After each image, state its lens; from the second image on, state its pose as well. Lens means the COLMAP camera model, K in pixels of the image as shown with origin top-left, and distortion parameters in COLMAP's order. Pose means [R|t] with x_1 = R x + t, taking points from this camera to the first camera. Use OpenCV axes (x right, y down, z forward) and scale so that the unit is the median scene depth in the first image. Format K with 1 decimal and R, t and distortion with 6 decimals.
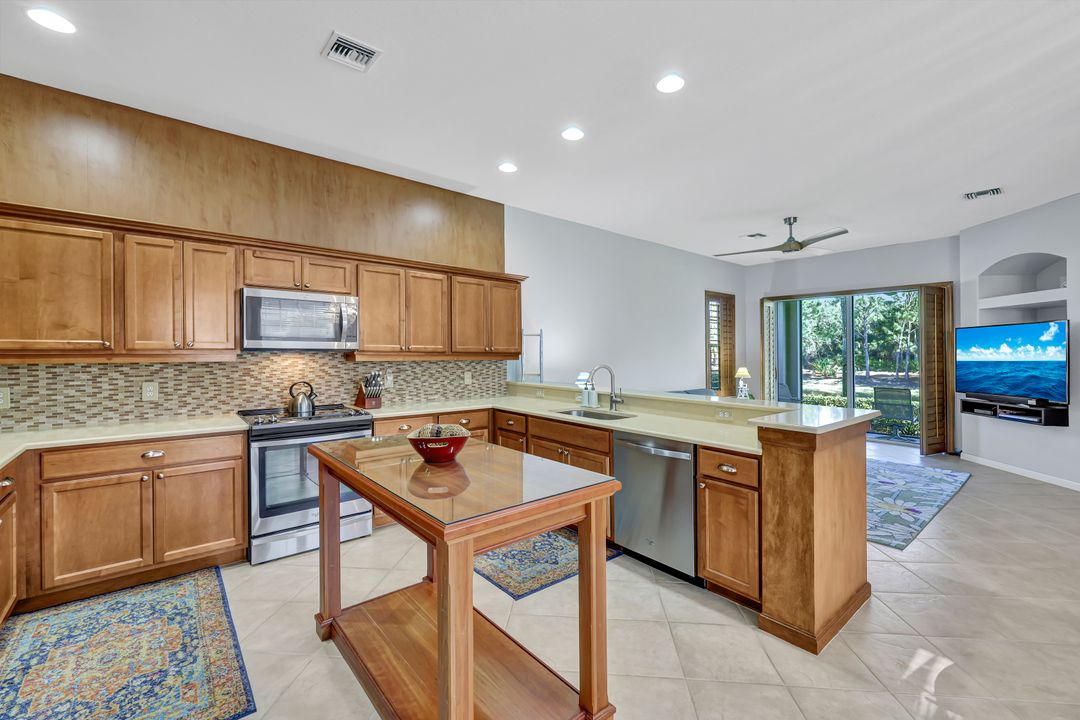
lens RADIAL K [[455.1, 0, 518.2], [0, 455.1, 348.0], [0, 0, 1]] dist [-0.014138, -0.000261]
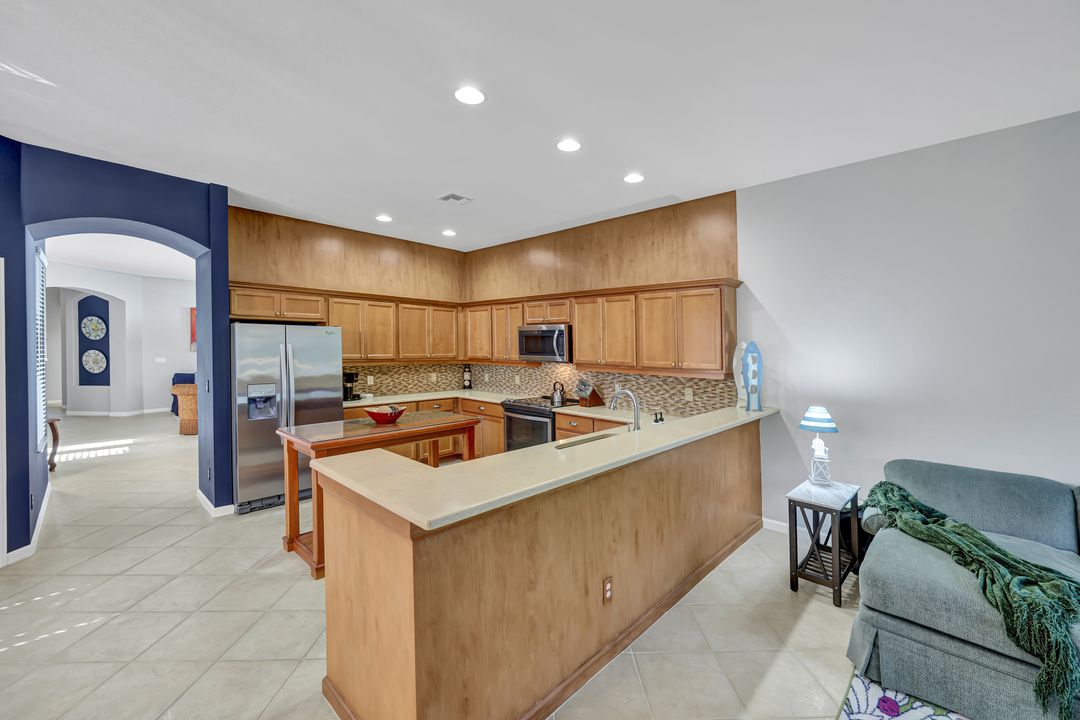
lens RADIAL K [[436.2, 0, 563.4], [0, 436.2, 346.1], [0, 0, 1]] dist [0.002029, -0.001370]
pose [[0.159382, -0.004574, -0.987206, 0.797178], [0.000514, 0.999990, -0.004551, -0.032642], [0.987217, 0.000218, 0.159383, 0.639153]]
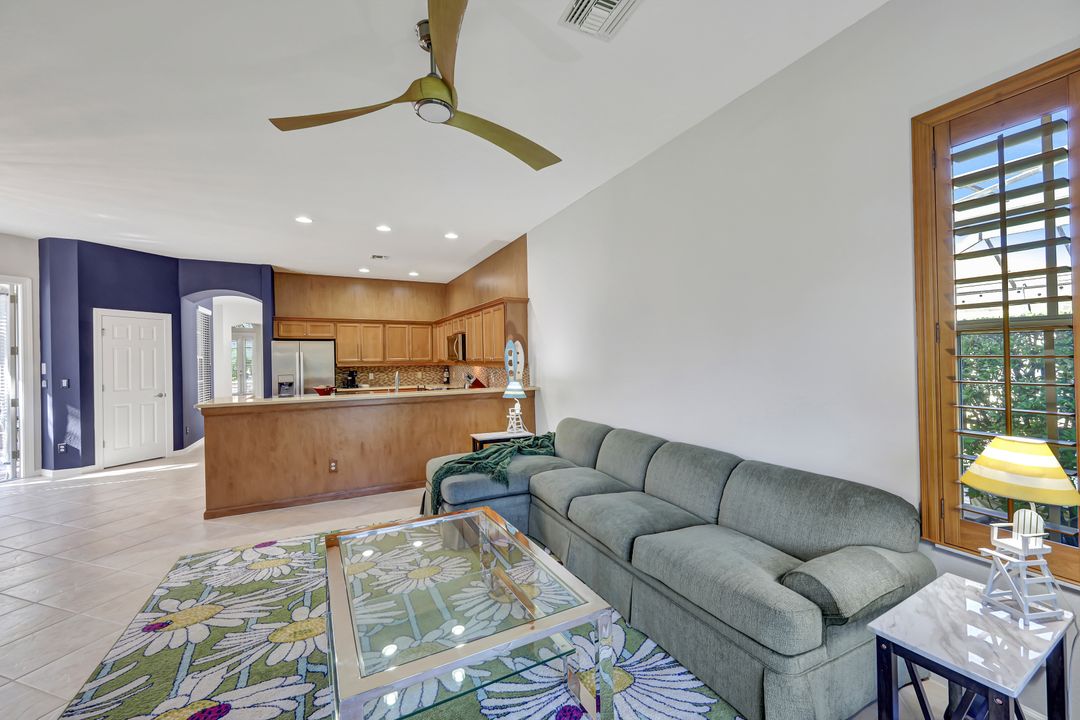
lens RADIAL K [[436.2, 0, 547.9], [0, 436.2, 351.1], [0, 0, 1]] dist [0.002029, -0.001370]
pose [[-0.192621, -0.019016, -0.981089, 1.207112], [0.020067, 0.999527, -0.023313, 0.013237], [0.981068, -0.024178, -0.192149, 1.455604]]
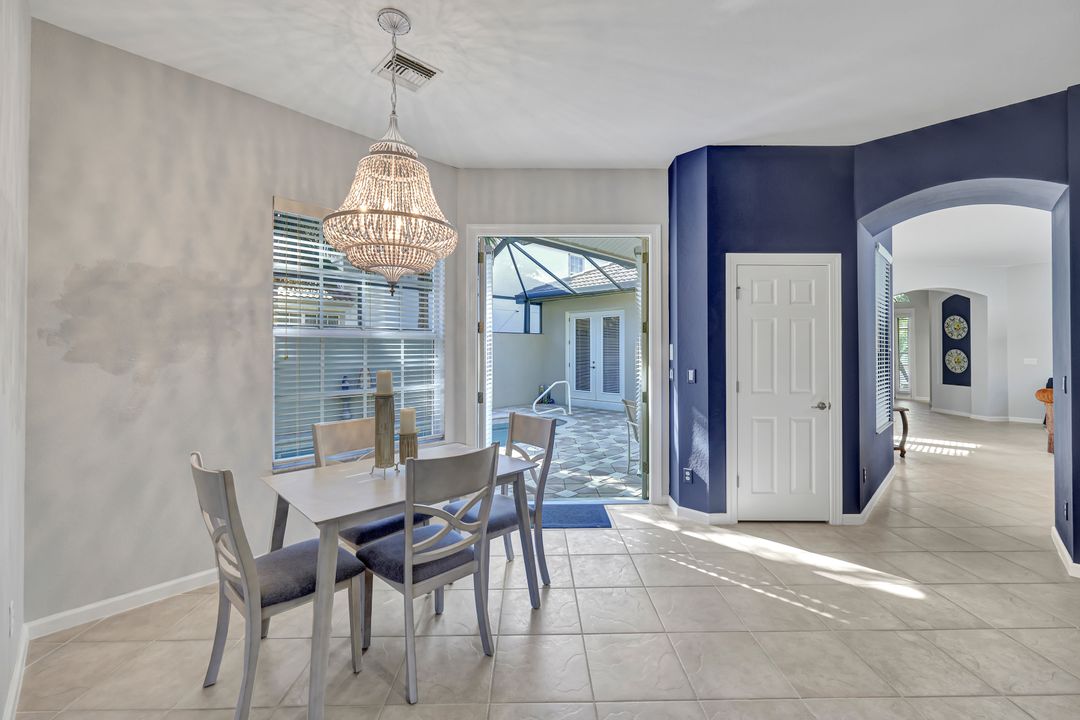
lens RADIAL K [[436.2, 0, 523.4], [0, 436.2, 355.1], [0, 0, 1]] dist [0.002029, -0.001370]
pose [[-0.994275, -0.005486, -0.106712, 0.620777], [-0.006322, 0.999952, 0.007499, 0.005894], [0.106666, 0.008131, -0.994262, 0.595960]]
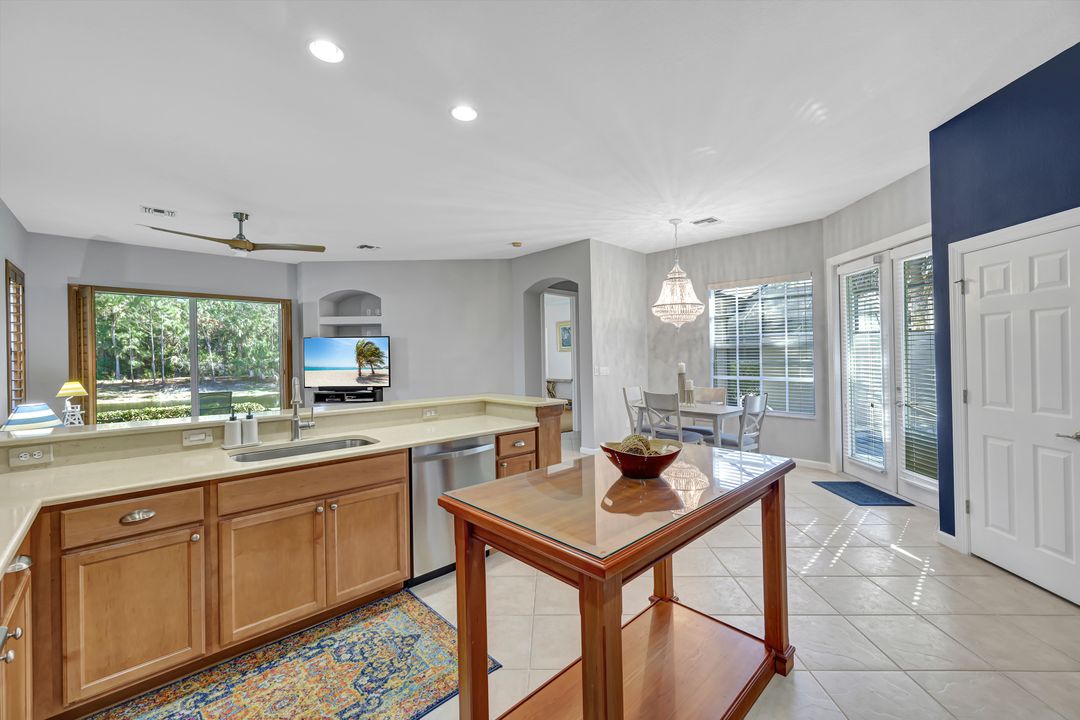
lens RADIAL K [[436.2, 0, 556.8], [0, 436.2, 352.6], [0, 0, 1]] dist [0.002029, -0.001370]
pose [[-0.104155, 0.000761, 0.994561, -0.442687], [0.001992, 0.999998, -0.000557, -0.000458], [-0.994559, 0.001923, -0.104156, 0.557247]]
